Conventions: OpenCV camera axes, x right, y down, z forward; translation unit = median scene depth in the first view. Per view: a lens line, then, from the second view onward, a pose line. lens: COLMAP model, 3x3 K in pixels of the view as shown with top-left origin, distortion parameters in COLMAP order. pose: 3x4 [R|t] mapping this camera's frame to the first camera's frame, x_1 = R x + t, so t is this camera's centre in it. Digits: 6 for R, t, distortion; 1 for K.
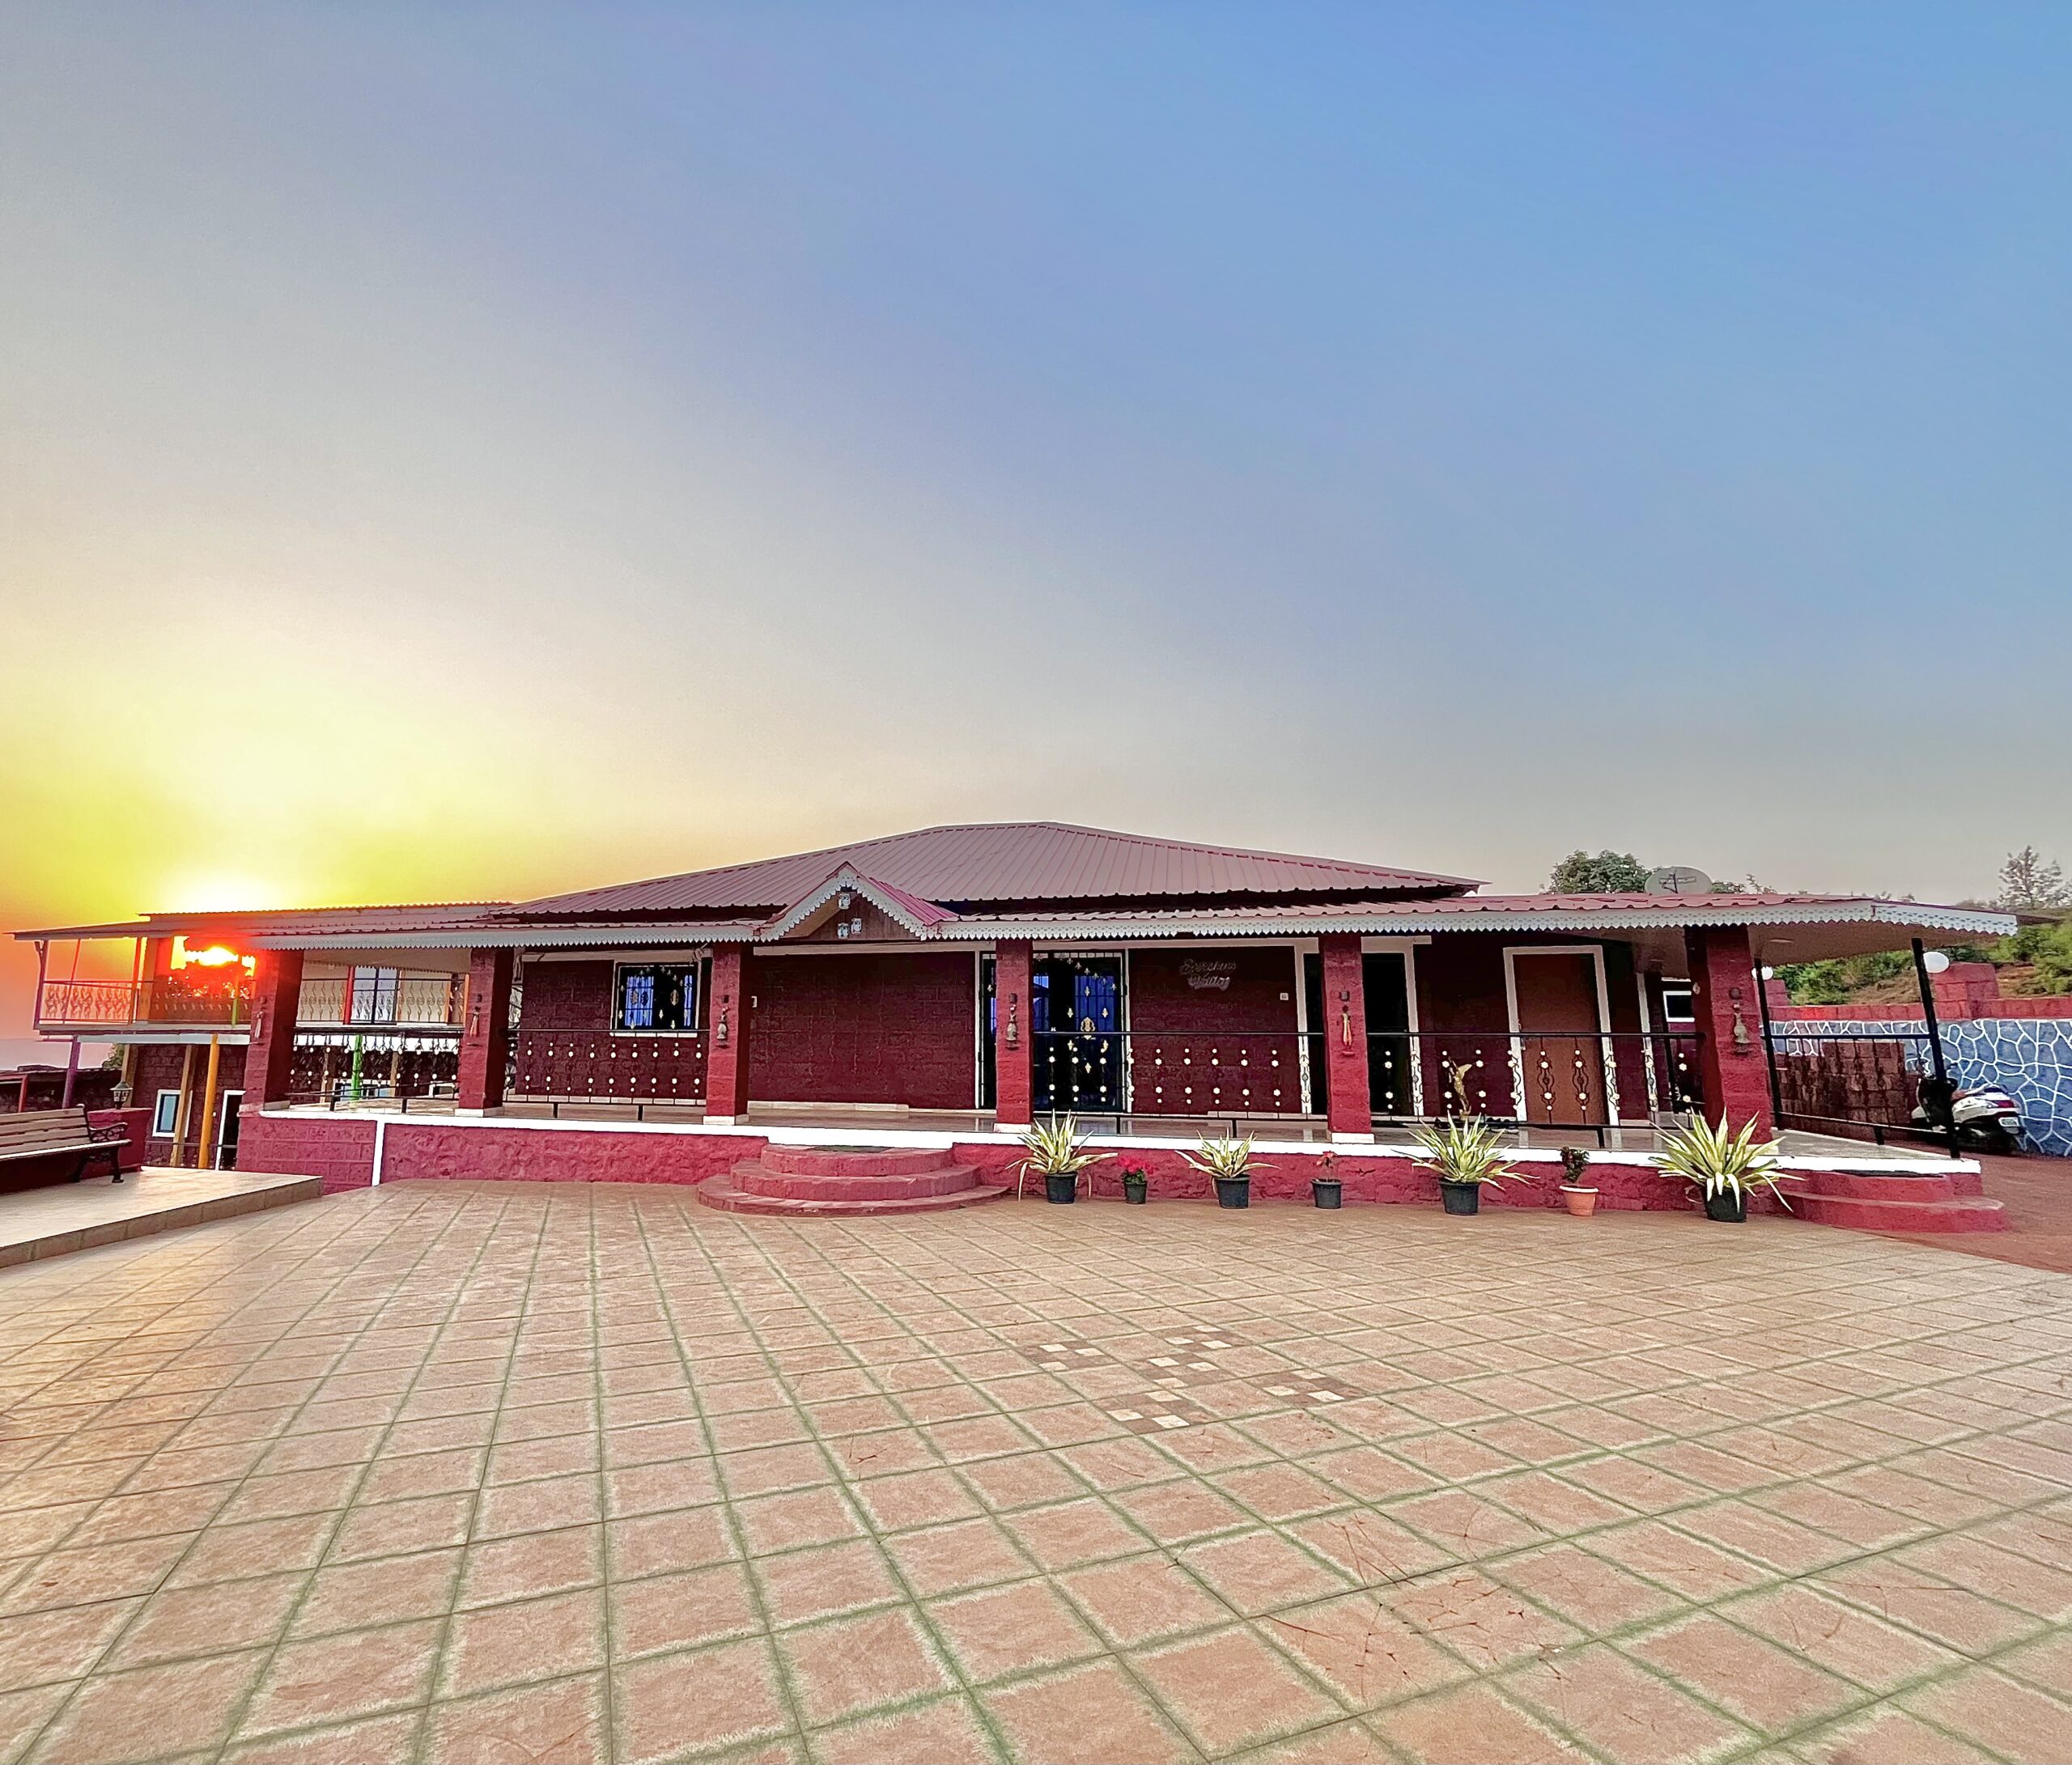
lens RADIAL K [[914.4, 0, 1035.5], [0, 914.4, 923.5], [0, 0, 1]] dist [0.015391, -0.019282]
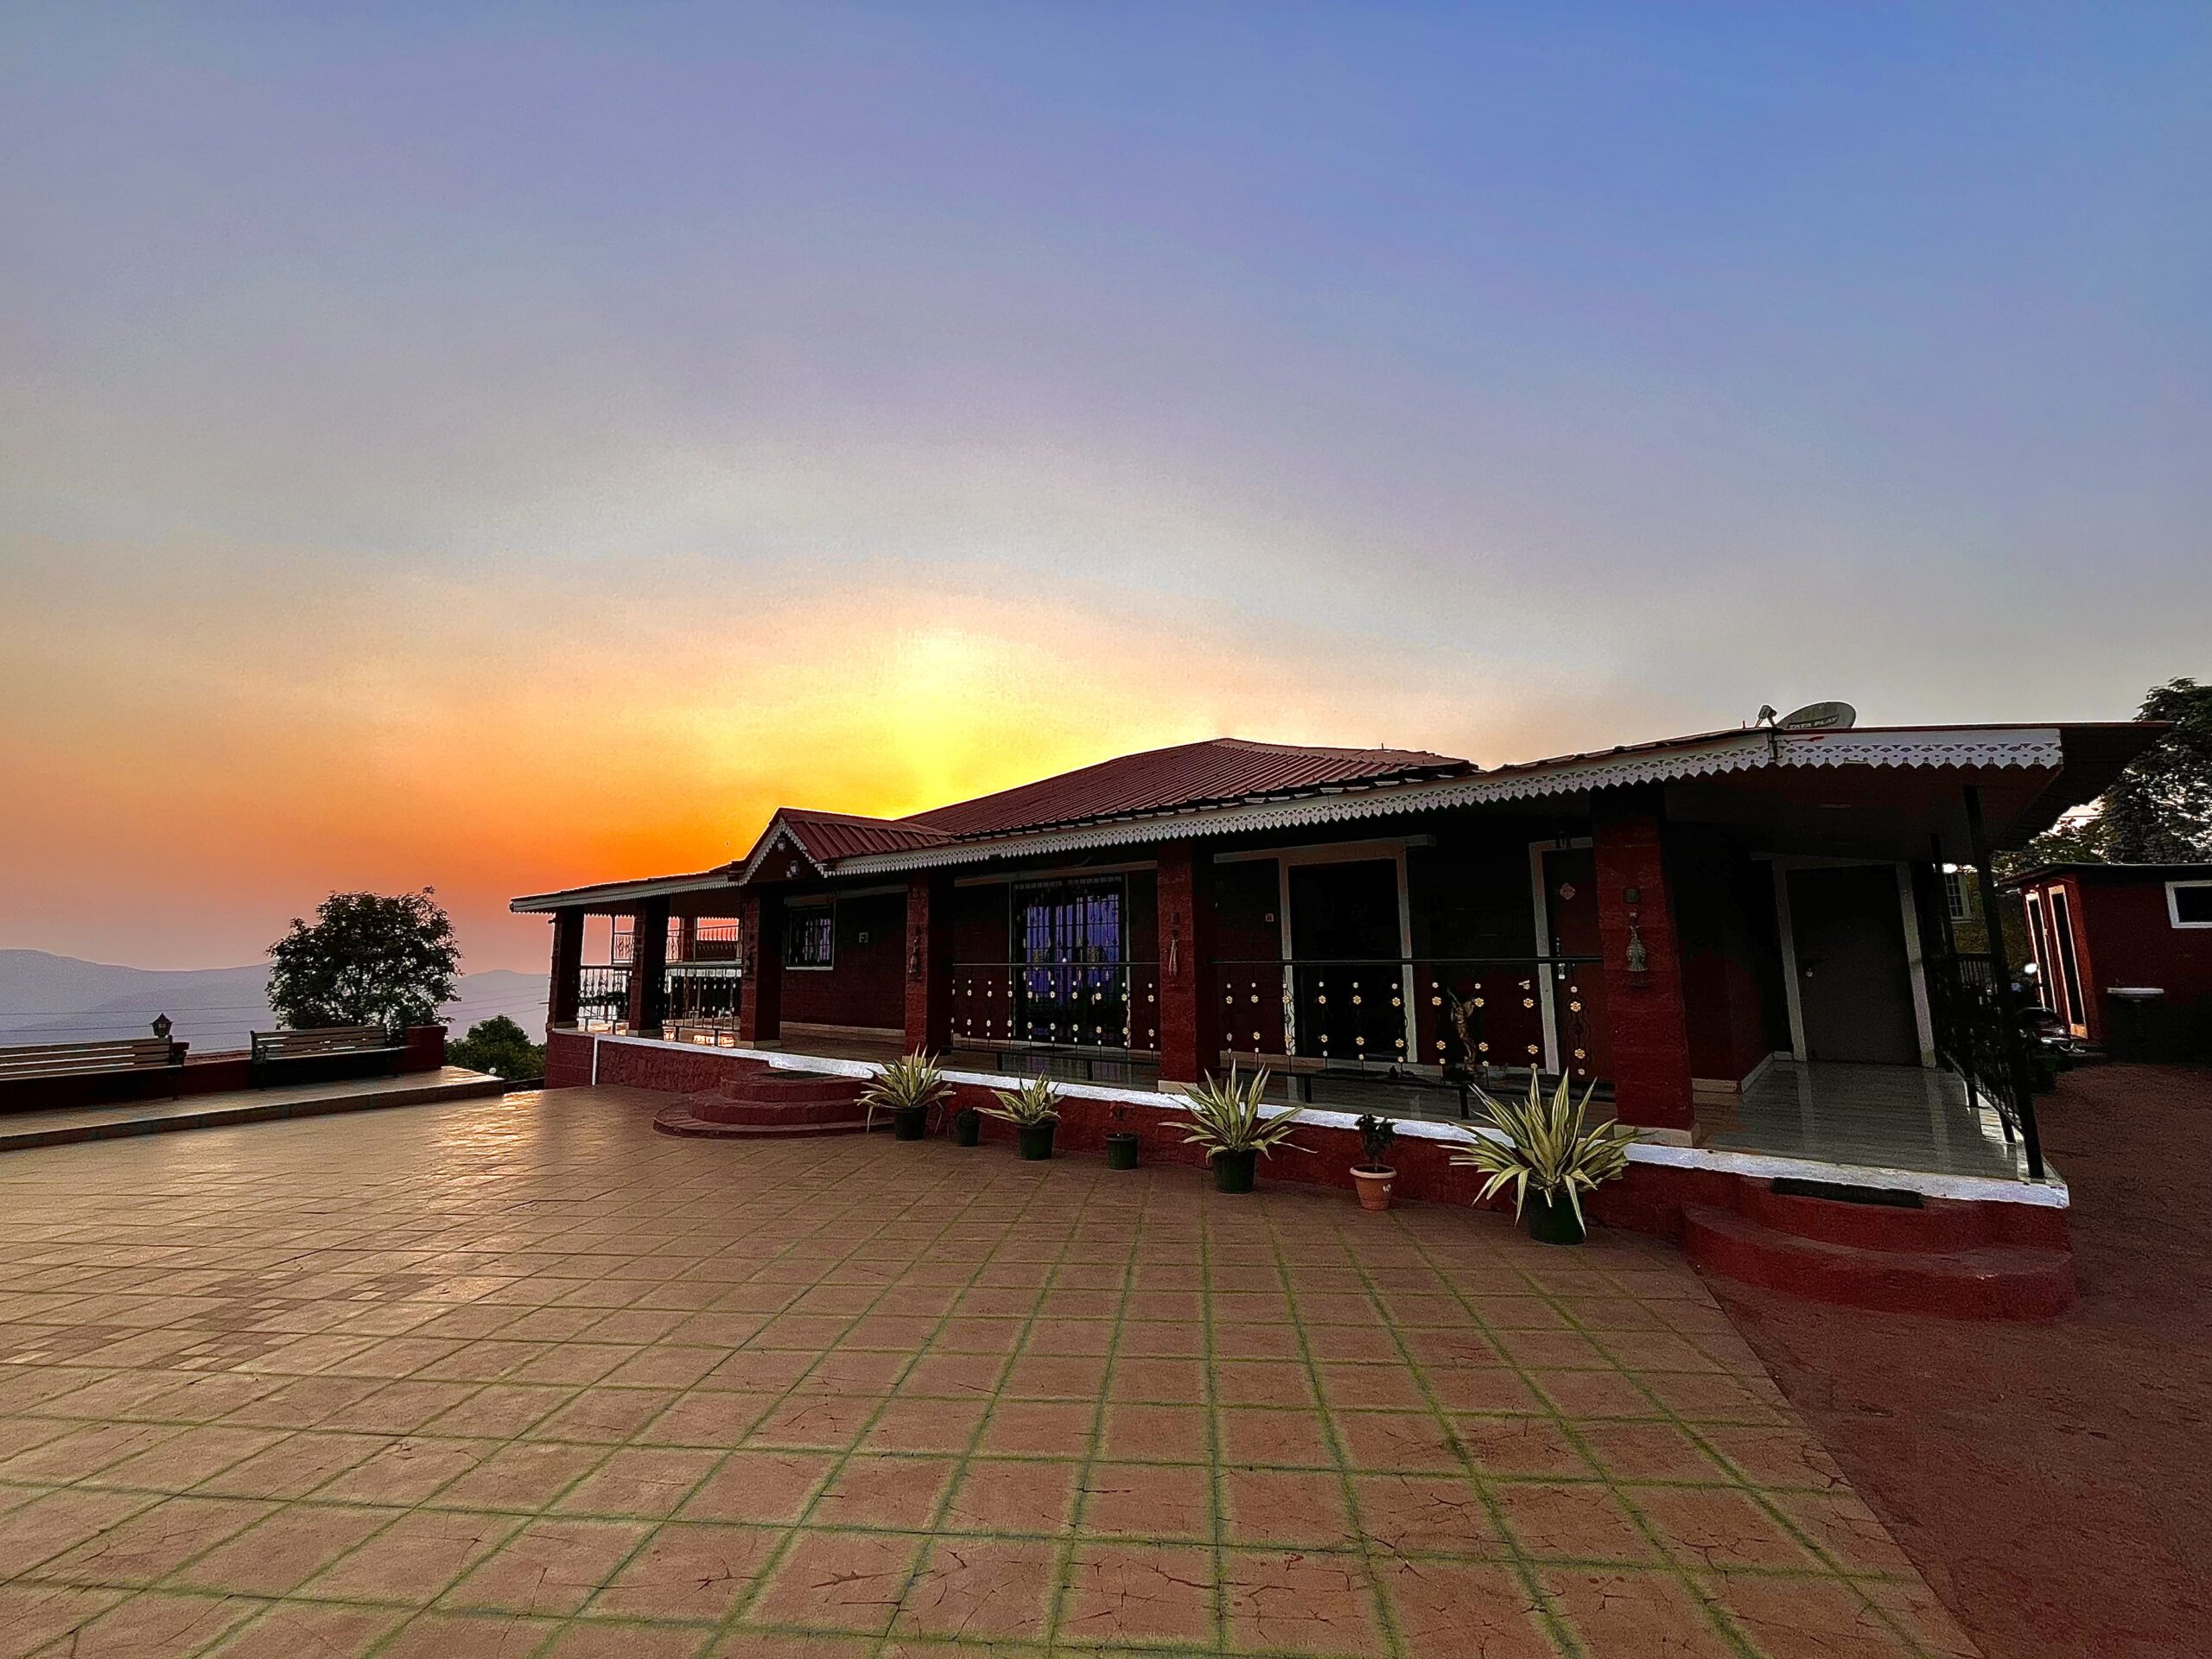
lens RADIAL K [[899.8, 0, 1103.2], [0, 899.8, 828.8], [0, 0, 1]] dist [-0.002443, -0.000138]
pose [[0.894949, -0.078301, -0.439244, 0.607177], [0.068232, 0.996919, -0.038691, 0.022674], [0.440921, 0.004656, 0.897534, 0.205807]]
